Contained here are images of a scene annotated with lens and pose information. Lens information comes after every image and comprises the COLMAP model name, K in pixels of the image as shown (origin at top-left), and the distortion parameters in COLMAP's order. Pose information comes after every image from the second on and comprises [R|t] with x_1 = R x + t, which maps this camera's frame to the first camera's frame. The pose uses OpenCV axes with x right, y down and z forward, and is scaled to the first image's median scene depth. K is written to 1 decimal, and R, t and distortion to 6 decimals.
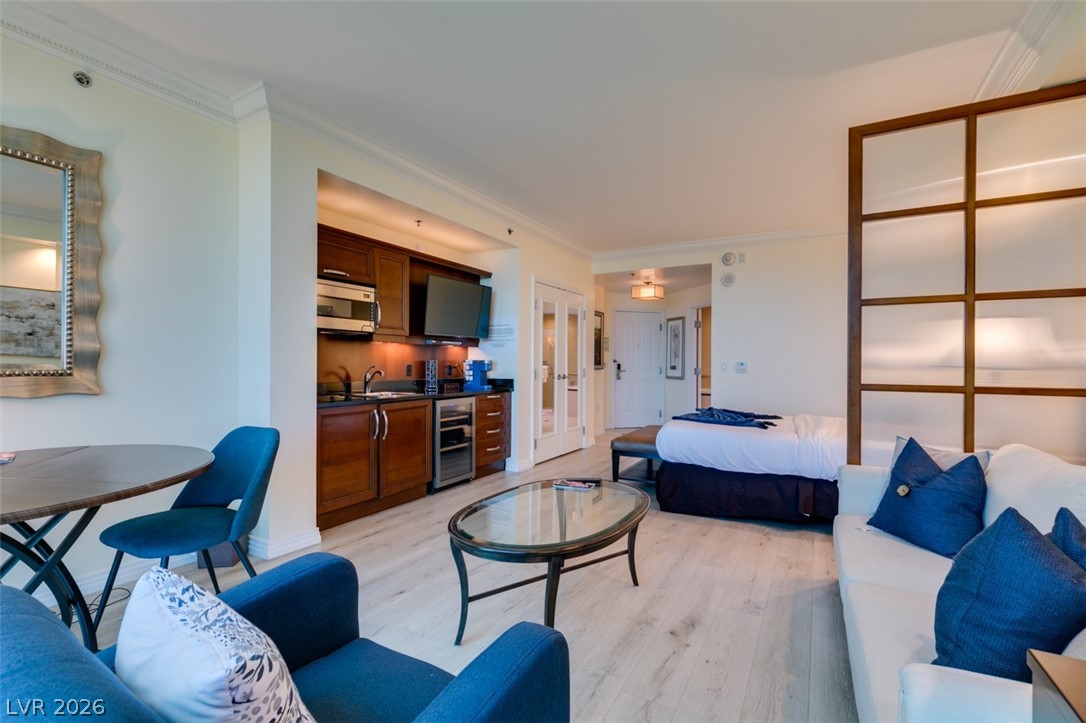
lens RADIAL K [[484.7, 0, 540.2], [0, 484.7, 364.5], [0, 0, 1]] dist [0.004565, -0.001044]
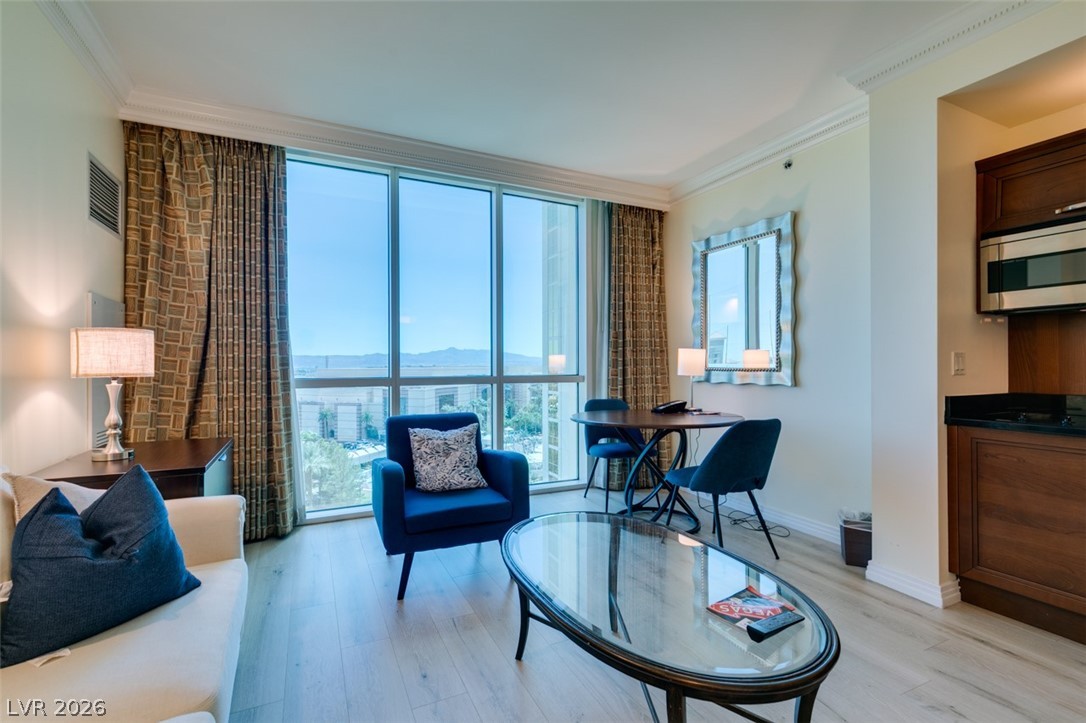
lens RADIAL K [[486.4, 0, 539.8], [0, 486.4, 362.4], [0, 0, 1]] dist [0.004097, -0.000603]
pose [[-0.568474, -0.006557, -0.822675, 0.318978], [-0.002755, 0.999978, -0.006066, 0.002439], [0.822697, -0.001182, -0.568479, 0.595694]]
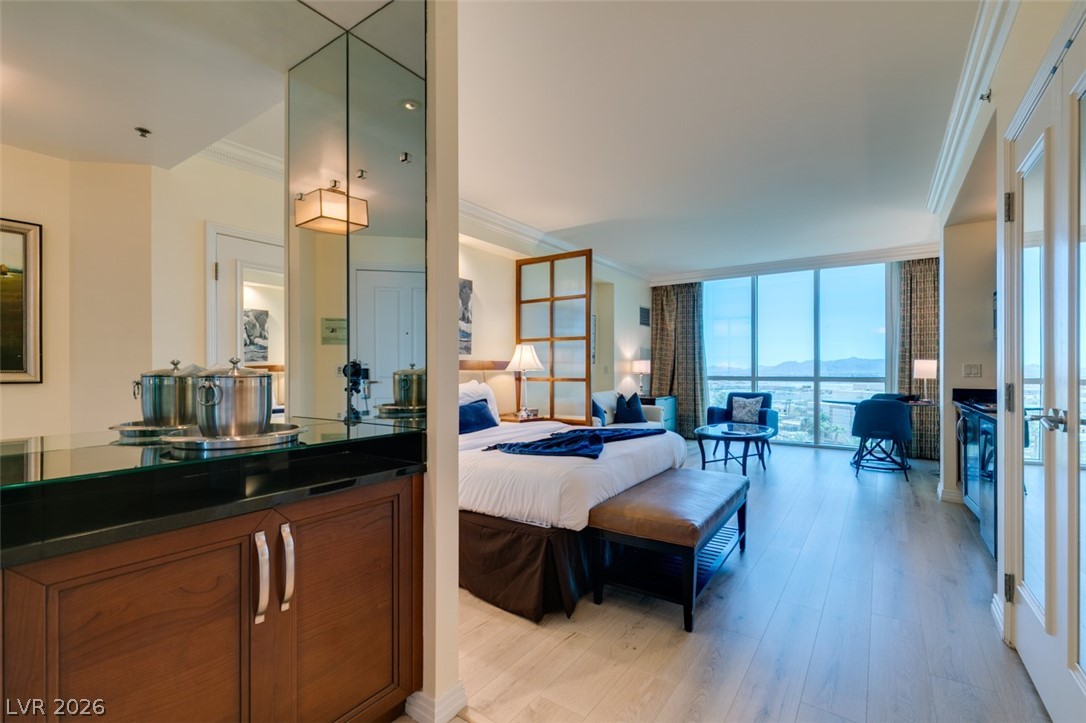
lens RADIAL K [[485.6, 0, 541.8], [0, 485.6, 367.7], [0, 0, 1]] dist [0.005813, -0.001249]
pose [[-0.995993, -0.005748, 0.089250, 0.353435], [-0.005854, 0.999982, -0.000925, -0.000289], [-0.089243, -0.001444, -0.996009, 1.596539]]
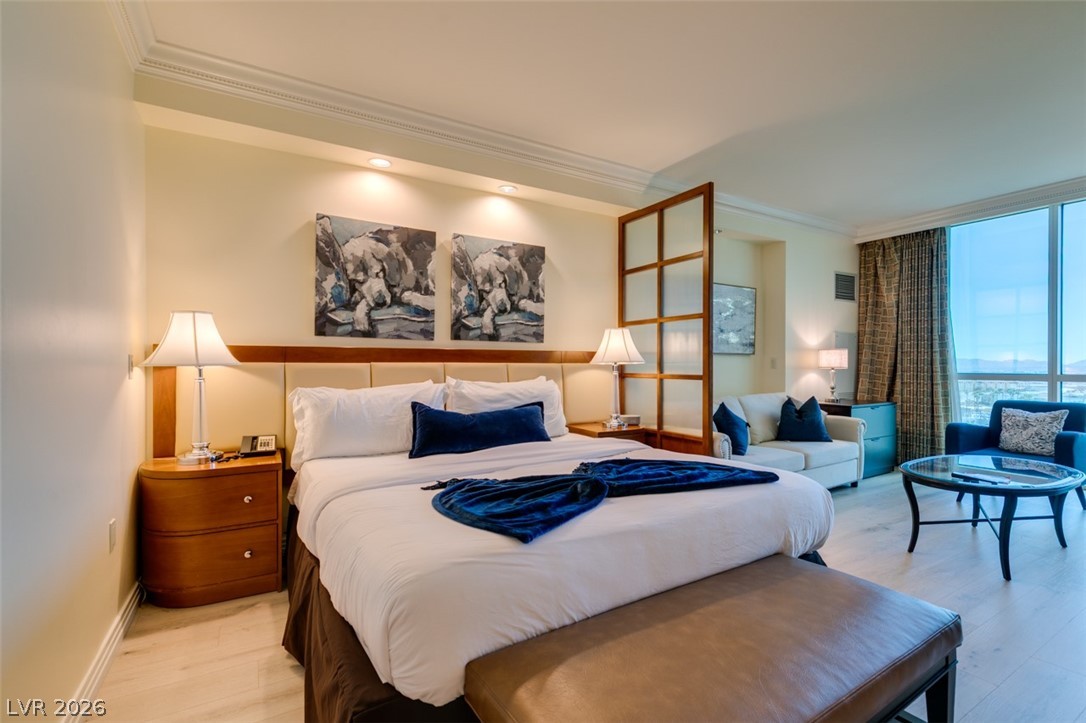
lens RADIAL K [[485.6, 0, 541.8], [0, 485.6, 367.7], [0, 0, 1]] dist [0.005813, -0.001249]
pose [[-0.869924, -0.009694, 0.493090, 0.205452], [-0.004260, 0.999917, 0.012142, 0.002422], [-0.493167, 0.008462, -0.869894, 1.276499]]
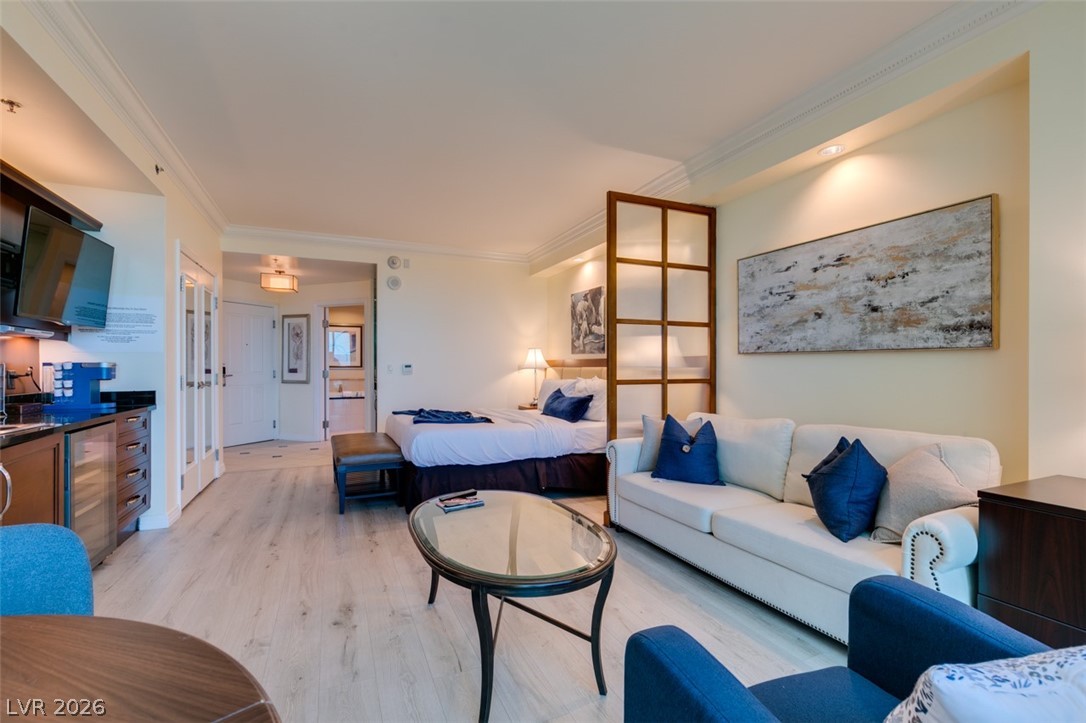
lens RADIAL K [[485.6, 0, 541.8], [0, 485.6, 367.7], [0, 0, 1]] dist [0.005813, -0.001249]
pose [[0.595274, -0.009126, 0.803471, -0.300283], [0.006845, 0.999957, 0.006287, -0.002584], [-0.803493, 0.001757, 0.595311, 0.185920]]
